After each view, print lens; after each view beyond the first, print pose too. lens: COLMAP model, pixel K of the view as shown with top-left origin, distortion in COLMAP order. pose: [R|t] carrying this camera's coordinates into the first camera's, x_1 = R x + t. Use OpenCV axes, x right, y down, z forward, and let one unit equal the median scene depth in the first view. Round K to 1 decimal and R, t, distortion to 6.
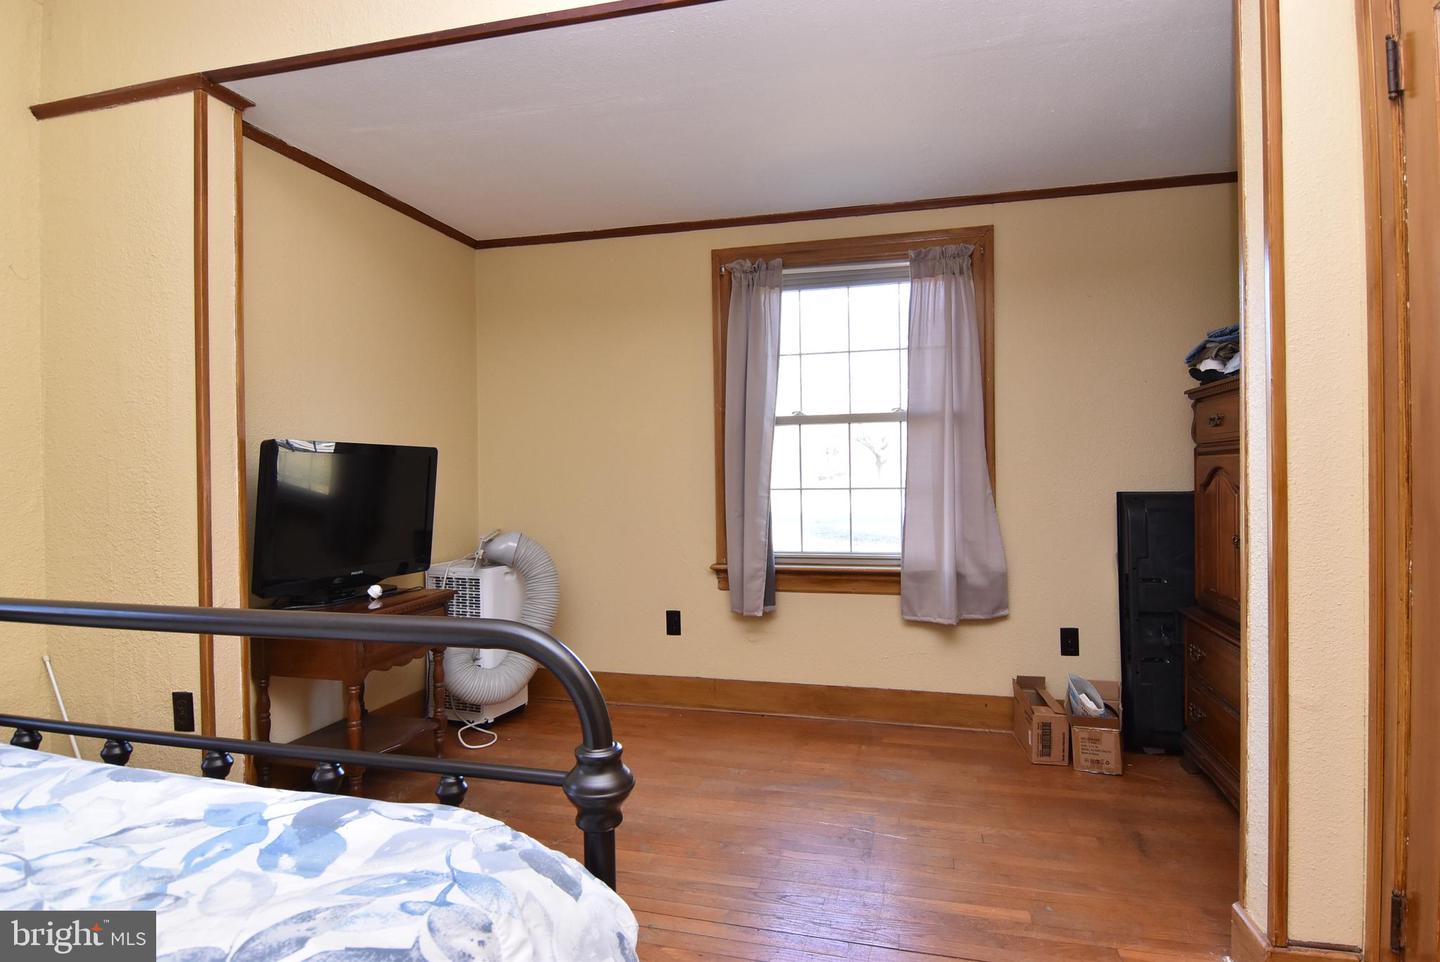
lens RADIAL K [[771.8, 0, 725.7], [0, 771.8, 475.2], [0, 0, 1]] dist [0.003533, -0.000965]
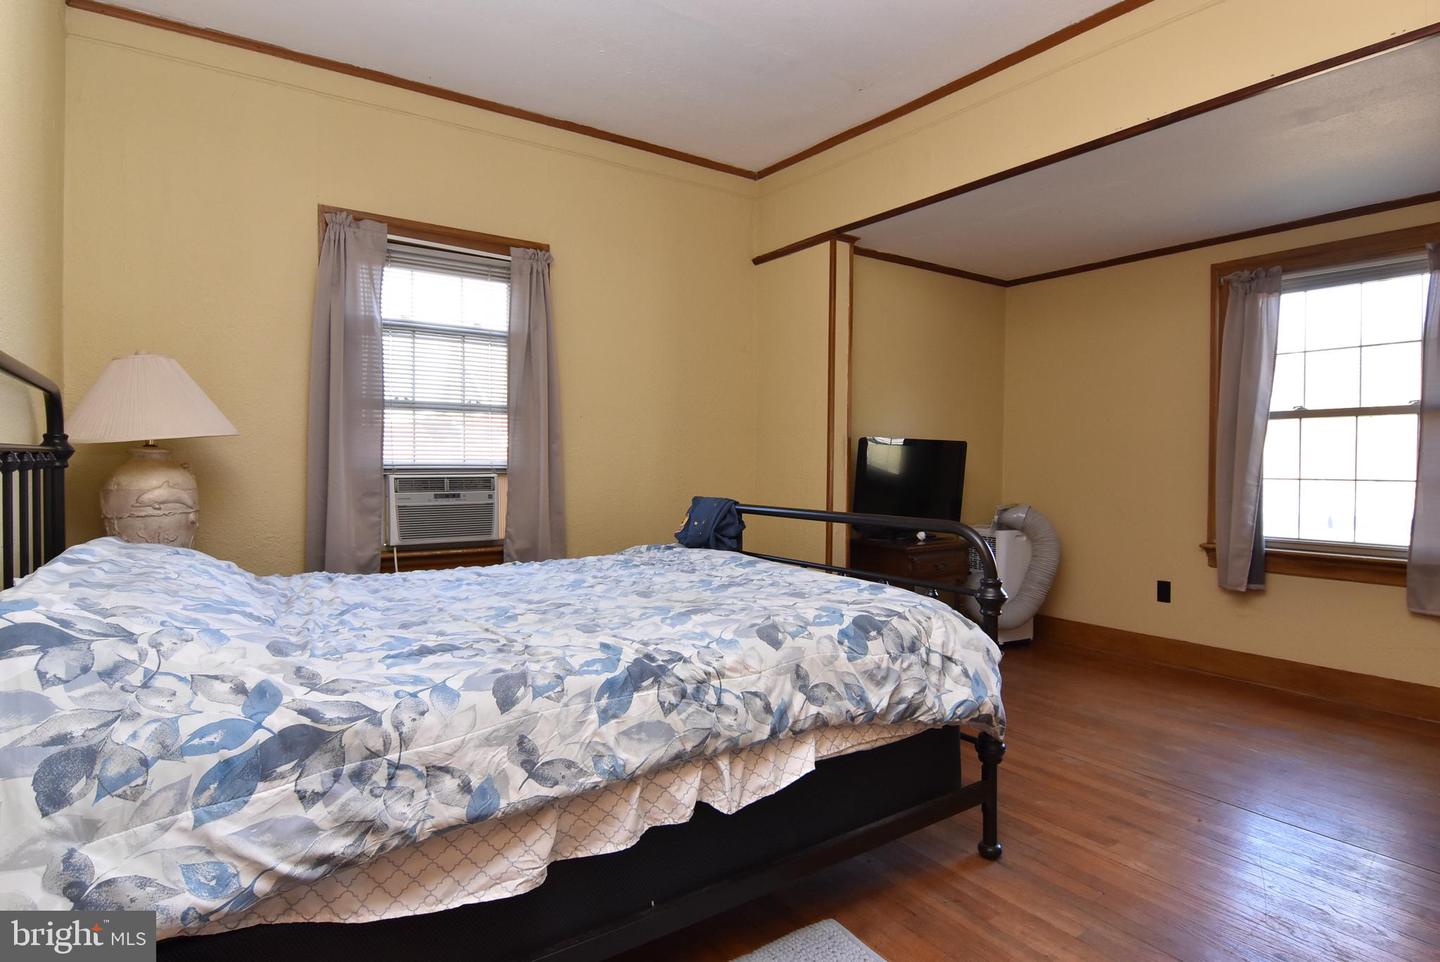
lens RADIAL K [[765.1, 0, 724.1], [0, 765.1, 480.6], [0, 0, 1]] dist [0.005318, -0.019670]
pose [[0.749488, 0.030103, -0.661333, 0.204033], [-0.020540, 0.999542, 0.022220, 0.013310], [0.661699, -0.003070, 0.749764, -0.317988]]
